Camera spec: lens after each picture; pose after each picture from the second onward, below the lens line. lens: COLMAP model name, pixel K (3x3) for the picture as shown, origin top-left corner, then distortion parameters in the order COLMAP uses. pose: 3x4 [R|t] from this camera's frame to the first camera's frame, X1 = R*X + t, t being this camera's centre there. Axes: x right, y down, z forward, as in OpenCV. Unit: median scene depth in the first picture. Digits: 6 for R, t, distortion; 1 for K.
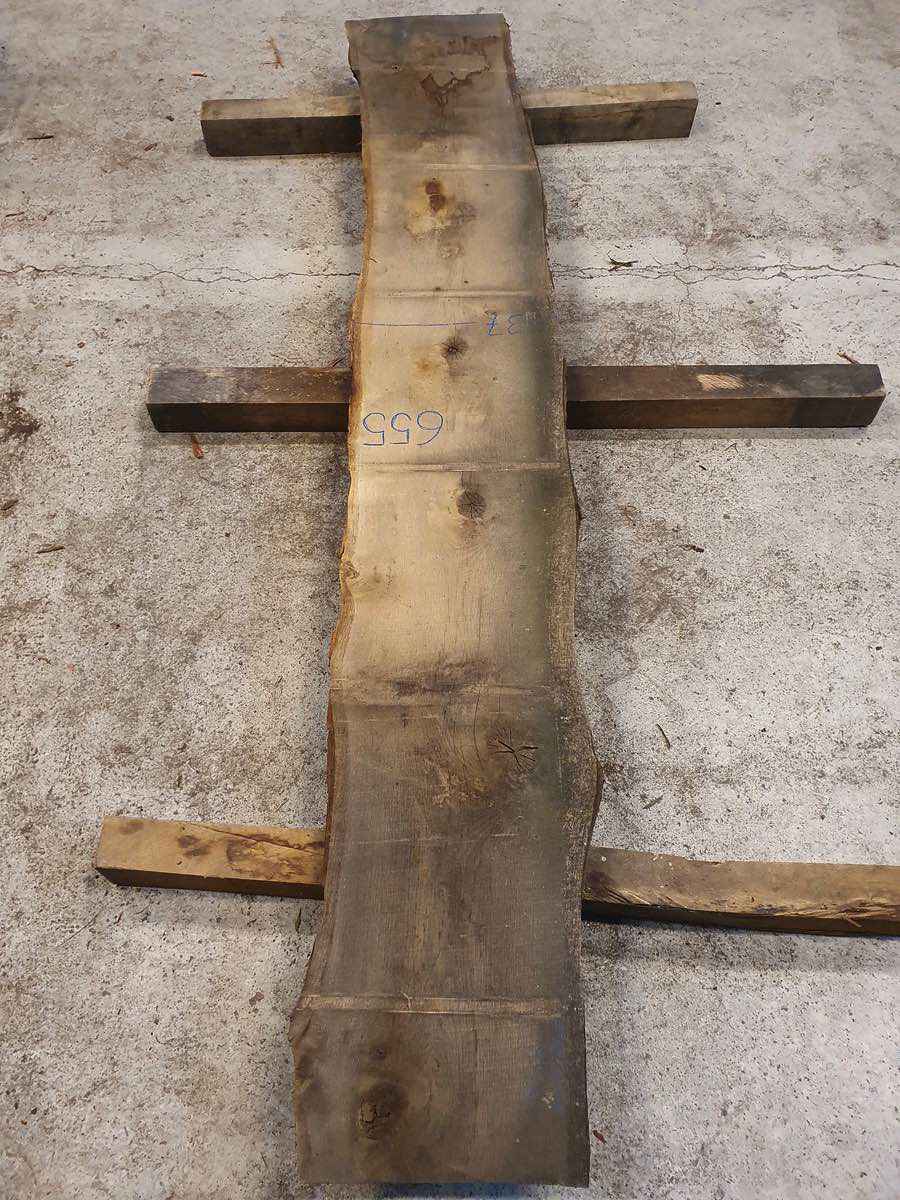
lens RADIAL K [[928.7, 0, 442.1], [0, 928.7, 595.7], [0, 0, 1]] dist [0.040535, -0.011724]
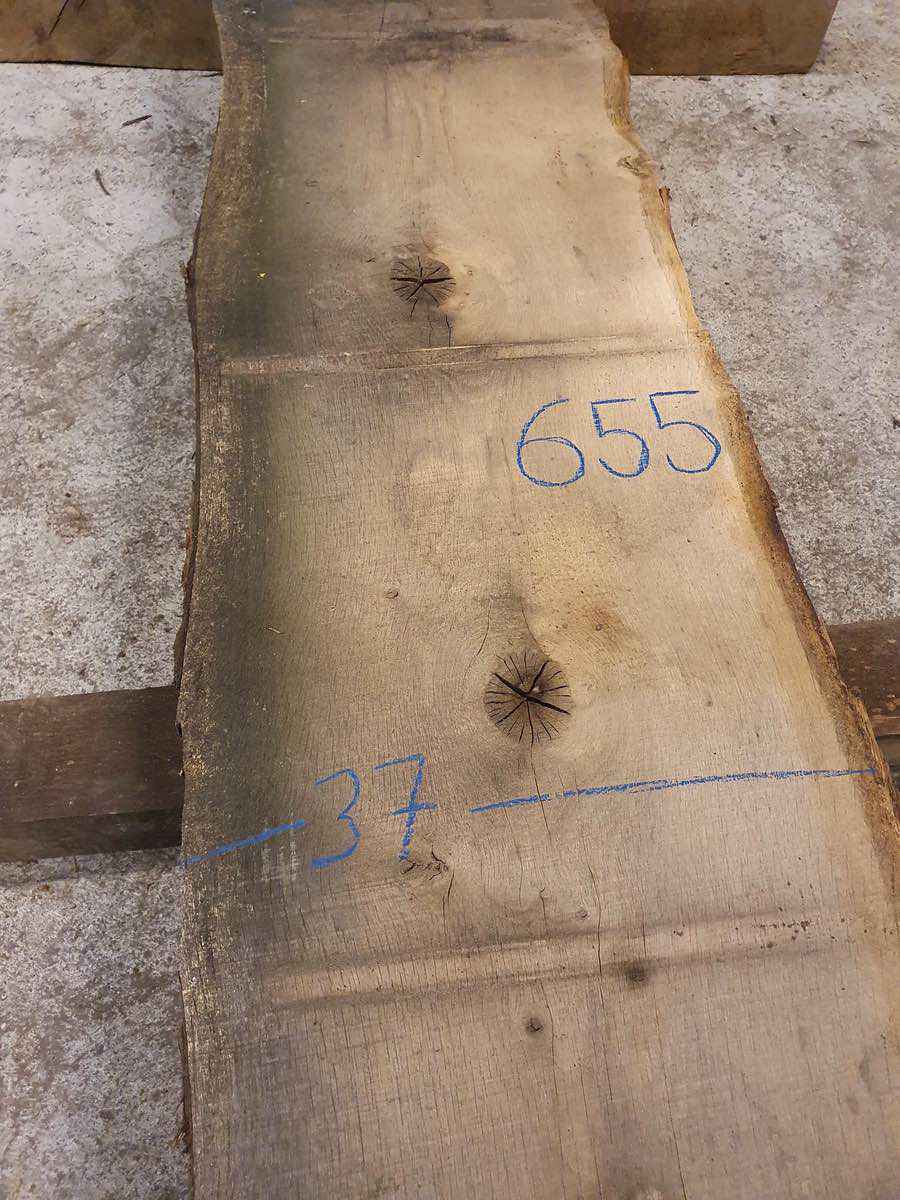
lens RADIAL K [[928.7, 0, 436.3], [0, 928.7, 563.0], [0, 0, 1]] dist [0.040535, -0.011724]
pose [[-0.993958, 0.072041, -0.082807, 0.068807], [-0.106919, -0.465017, 0.878822, -0.537115], [0.024804, 0.882366, 0.469910, 0.847902]]
